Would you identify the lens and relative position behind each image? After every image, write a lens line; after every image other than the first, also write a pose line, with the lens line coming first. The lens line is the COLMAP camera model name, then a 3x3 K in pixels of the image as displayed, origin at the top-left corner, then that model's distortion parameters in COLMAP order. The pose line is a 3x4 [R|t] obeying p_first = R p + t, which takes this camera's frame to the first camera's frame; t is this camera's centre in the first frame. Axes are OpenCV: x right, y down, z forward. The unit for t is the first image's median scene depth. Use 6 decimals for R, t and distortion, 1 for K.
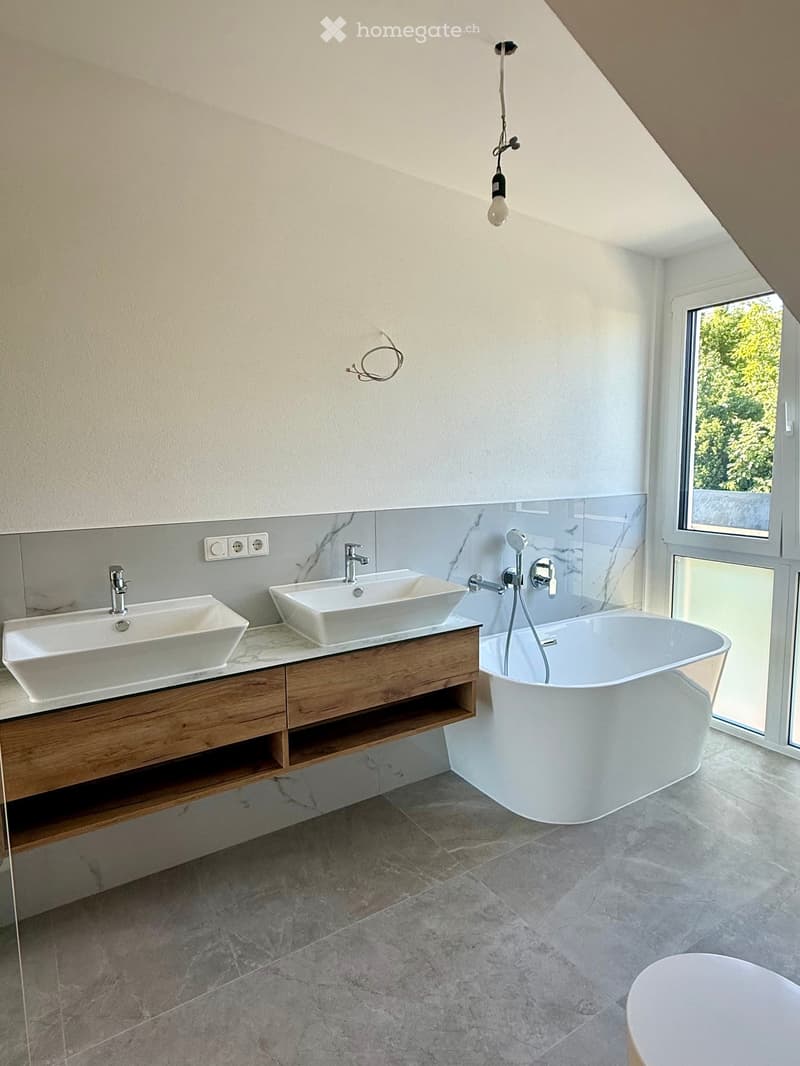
lens RADIAL K [[614.3, 0, 402.7], [0, 614.3, 527.5], [0, 0, 1]] dist [0.000270, 0.001932]
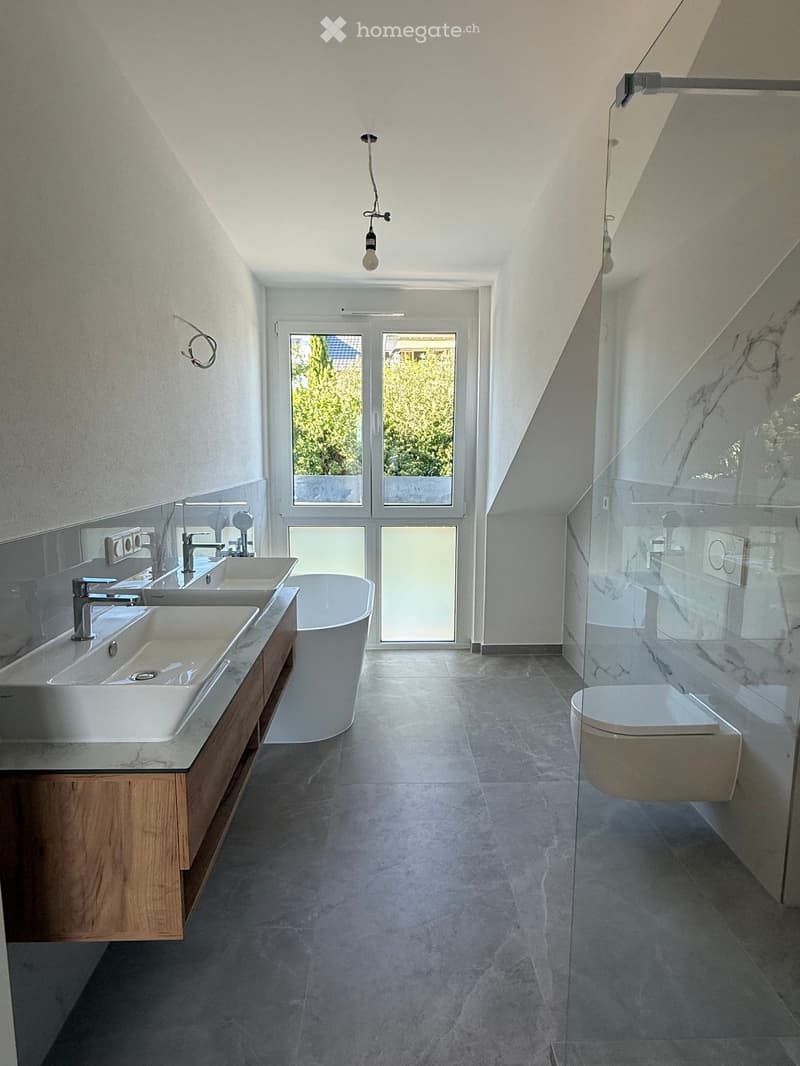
lens RADIAL K [[614.3, 0, 402.7], [0, 614.3, 527.5], [0, 0, 1]] dist [0.000270, 0.001932]
pose [[0.509738, -0.097963, 0.854734, -1.010579], [0.091023, 0.994061, 0.059648, -0.011290], [-0.855501, 0.047395, 0.515628, 0.282719]]
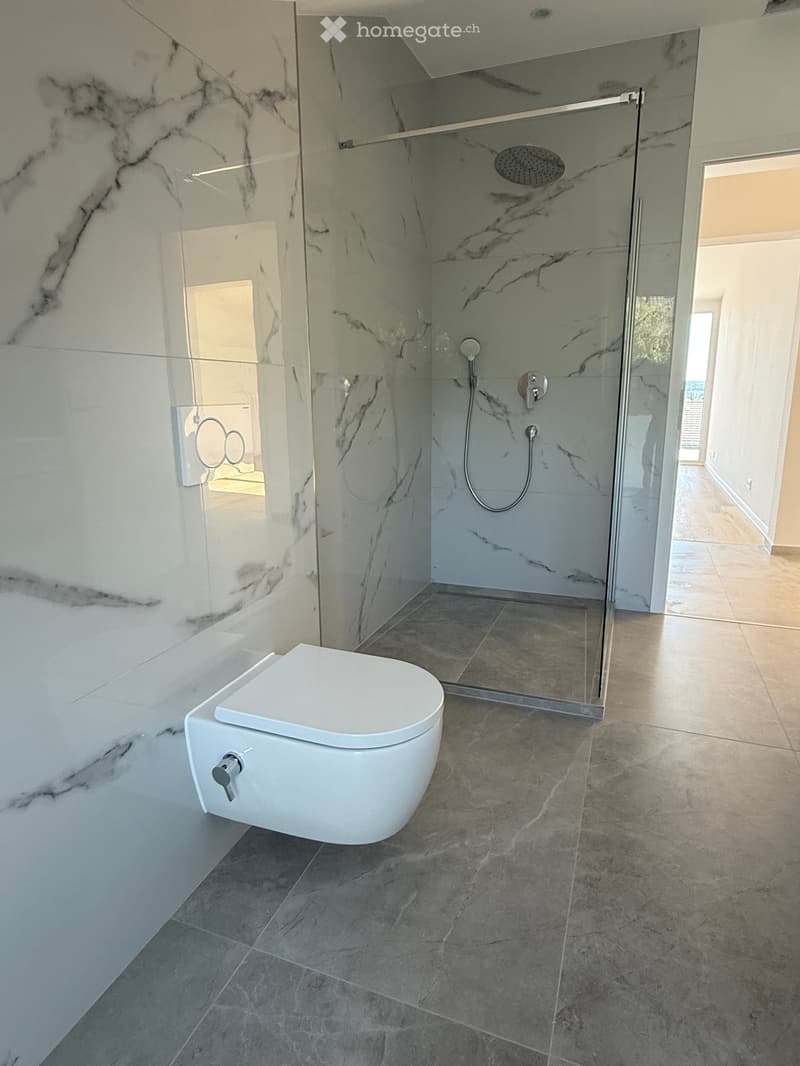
lens RADIAL K [[614.3, 0, 402.7], [0, 614.3, 527.5], [0, 0, 1]] dist [0.000270, 0.001932]
pose [[-0.799117, 0.143066, -0.583904, 0.723905], [-0.055153, 0.949728, 0.308180, 0.030376], [0.598640, 0.278476, -0.751054, 1.159842]]
